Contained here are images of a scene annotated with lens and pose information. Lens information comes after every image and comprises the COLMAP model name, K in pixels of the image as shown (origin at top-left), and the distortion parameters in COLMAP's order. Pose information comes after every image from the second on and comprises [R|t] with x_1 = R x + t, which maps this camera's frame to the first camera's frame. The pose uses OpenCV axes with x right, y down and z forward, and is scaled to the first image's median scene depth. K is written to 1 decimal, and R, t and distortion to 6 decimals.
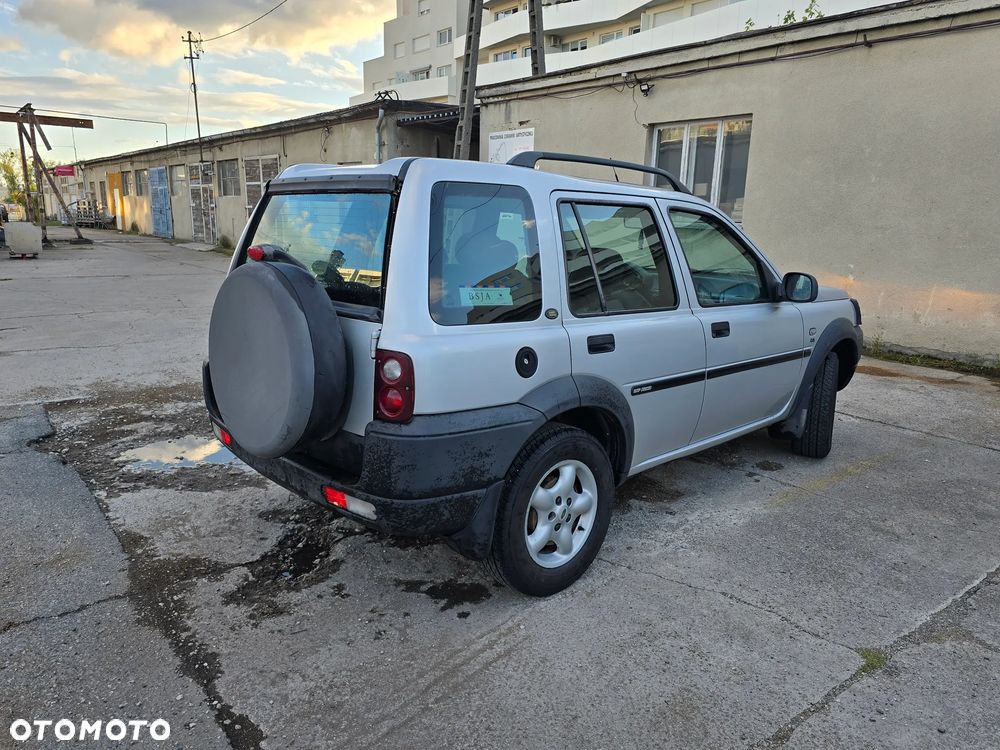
lens RADIAL K [[713.2, 0, 503.3], [0, 713.2, 371.5], [0, 0, 1]] dist [0.060687, -0.051173]
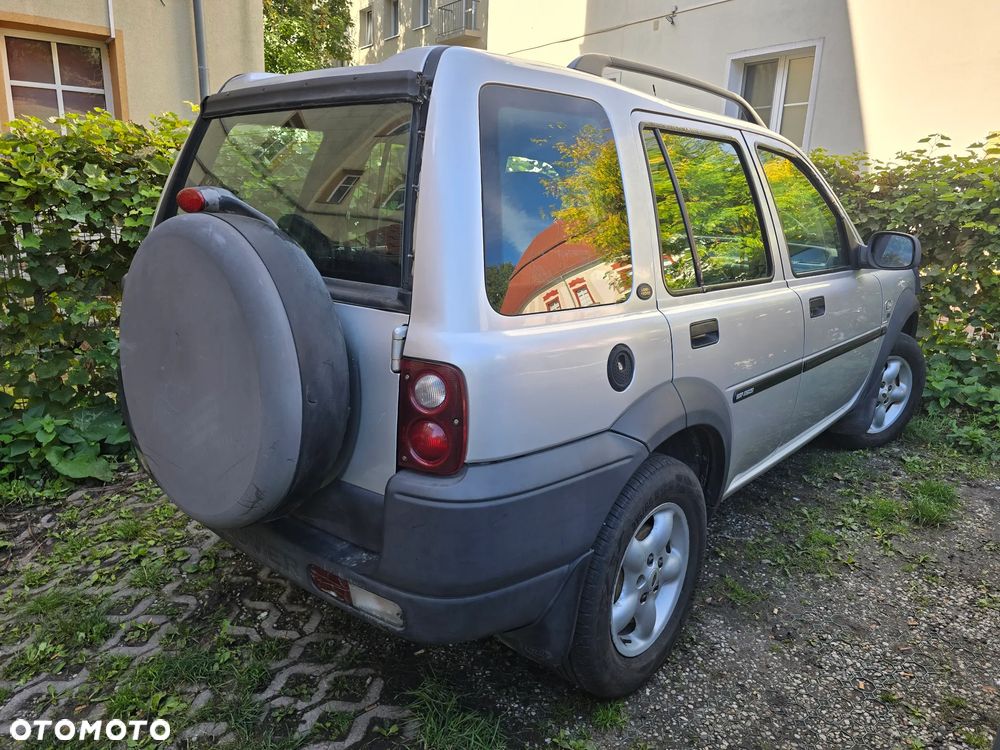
lens RADIAL K [[713.2, 0, 502.6], [0, 713.2, 366.5], [0, 0, 1]] dist [0.060687, -0.051173]
pose [[0.996398, -0.018251, 0.082812, -0.119027], [0.014785, 0.998996, 0.042278, -0.039643], [-0.083500, -0.040902, 0.995668, 0.323488]]
